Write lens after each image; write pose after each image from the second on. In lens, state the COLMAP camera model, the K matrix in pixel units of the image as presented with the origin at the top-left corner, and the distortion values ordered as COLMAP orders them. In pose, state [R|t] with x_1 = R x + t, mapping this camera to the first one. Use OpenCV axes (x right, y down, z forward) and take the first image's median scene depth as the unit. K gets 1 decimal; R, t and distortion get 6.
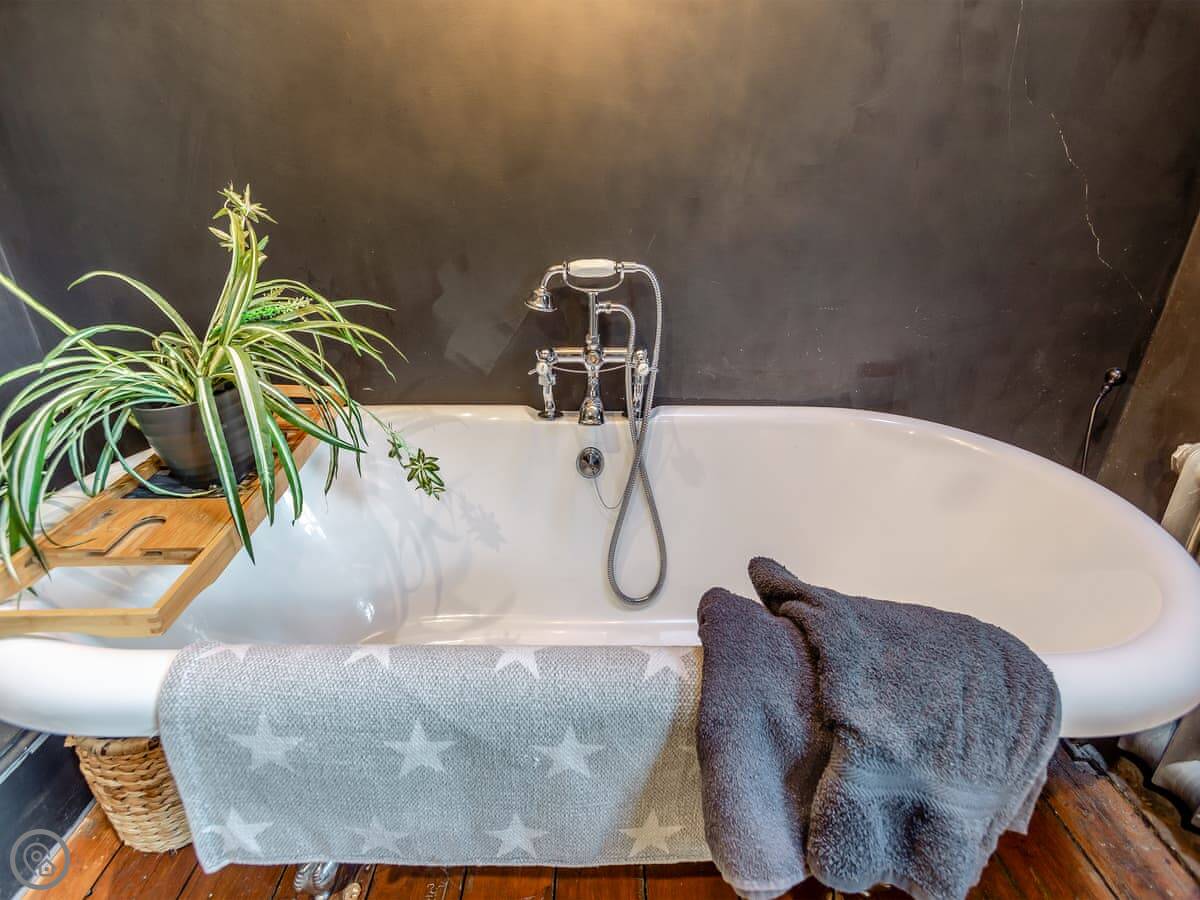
lens RADIAL K [[537.2, 0, 596.5], [0, 537.2, 452.1], [0, 0, 1]] dist [-0.018443, 0.014990]
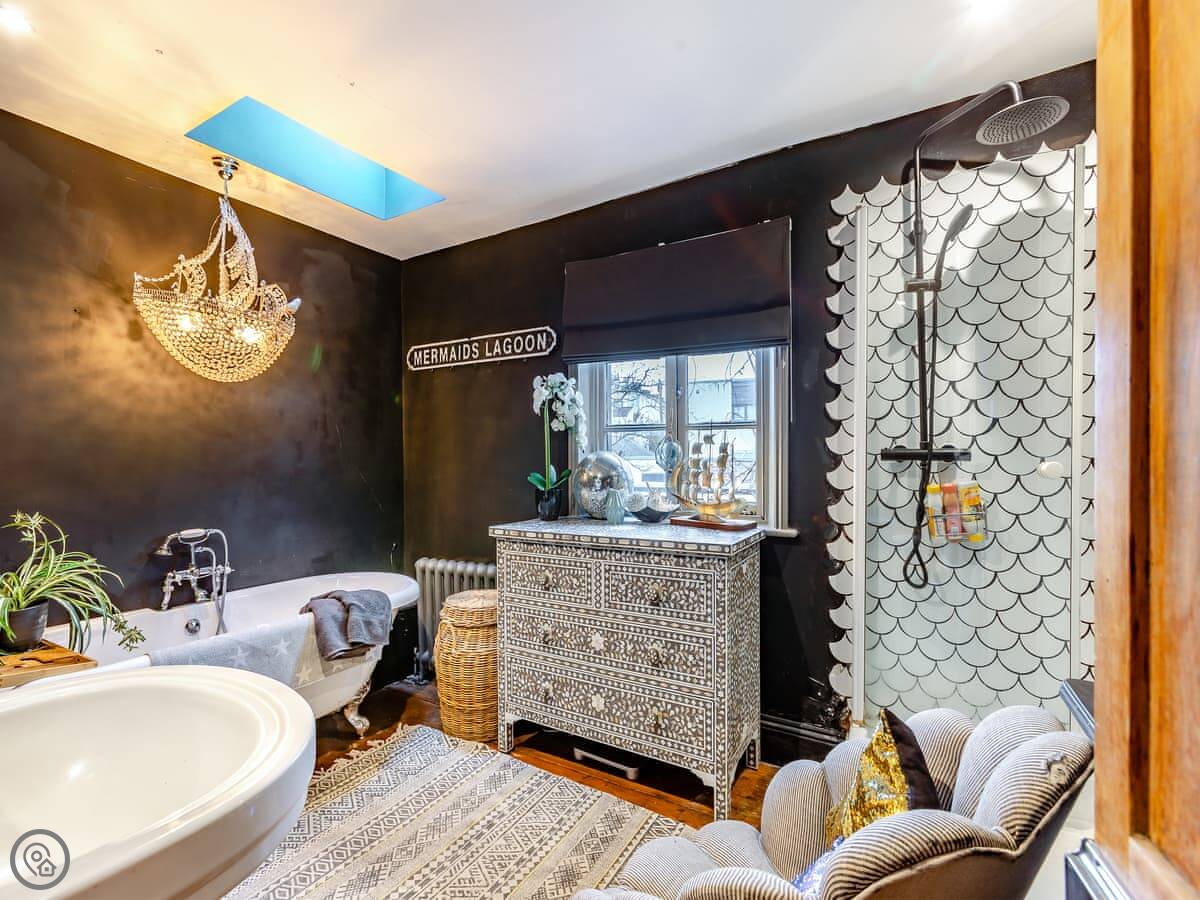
lens RADIAL K [[537.2, 0, 596.5], [0, 537.2, 452.1], [0, 0, 1]] dist [-0.018443, 0.014990]
pose [[0.522390, 0.019235, 0.852490, -1.025005], [0.358815, 0.901966, -0.240227, 0.489057], [-0.773538, 0.431378, 0.464276, -1.479651]]
